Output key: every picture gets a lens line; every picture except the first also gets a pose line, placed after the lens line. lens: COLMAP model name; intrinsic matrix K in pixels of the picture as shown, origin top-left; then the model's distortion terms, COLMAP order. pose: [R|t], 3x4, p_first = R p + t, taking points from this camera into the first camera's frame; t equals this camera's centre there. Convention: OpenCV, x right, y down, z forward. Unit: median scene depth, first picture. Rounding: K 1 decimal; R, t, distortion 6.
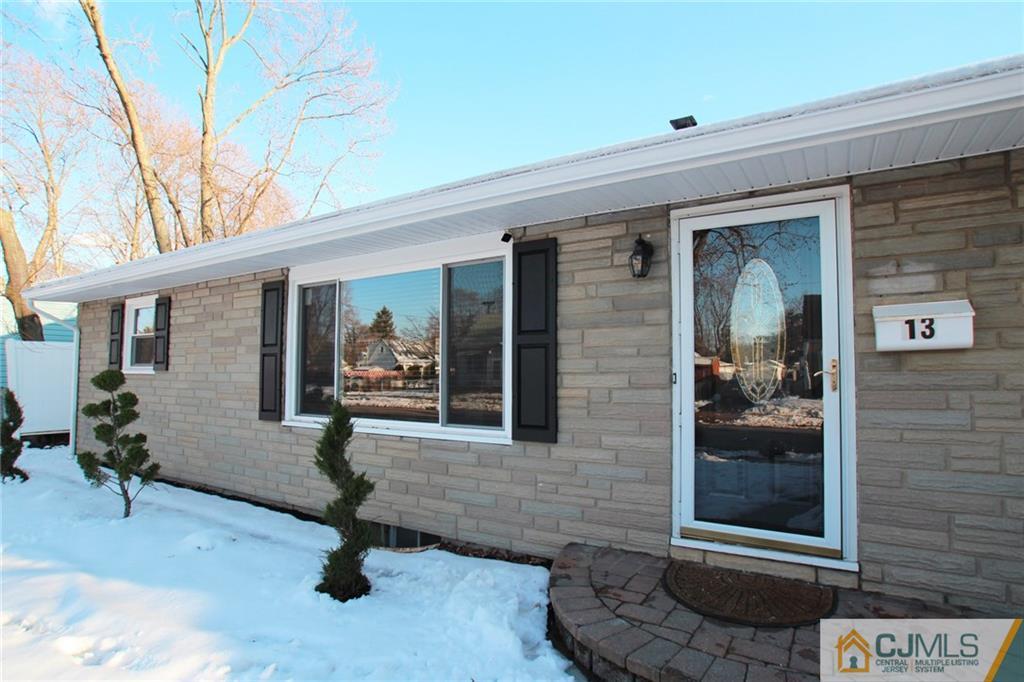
lens RADIAL K [[549.3, 0, 514.2], [0, 549.3, 349.7], [0, 0, 1]] dist [-0.083832, 0.042307]
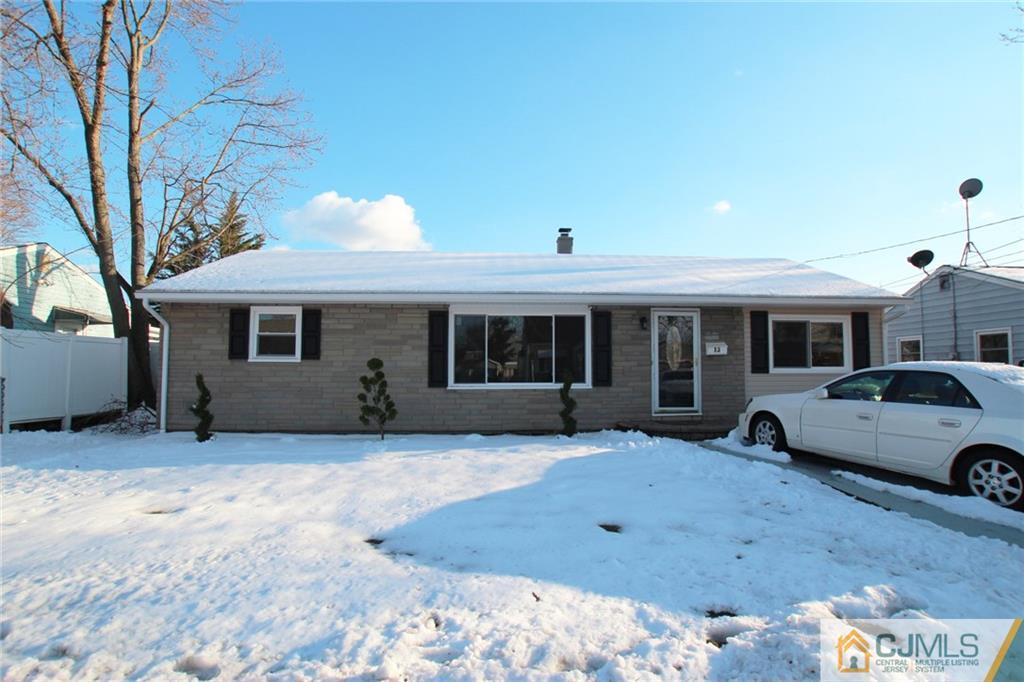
lens RADIAL K [[549.3, 0, 514.2], [0, 549.3, 349.7], [0, 0, 1]] dist [-0.083832, 0.042307]
pose [[0.806626, 0.022102, 0.590649, -1.967737], [-0.023366, 0.999712, -0.005499, 0.012509], [-0.590600, -0.009365, 0.806910, -0.945121]]
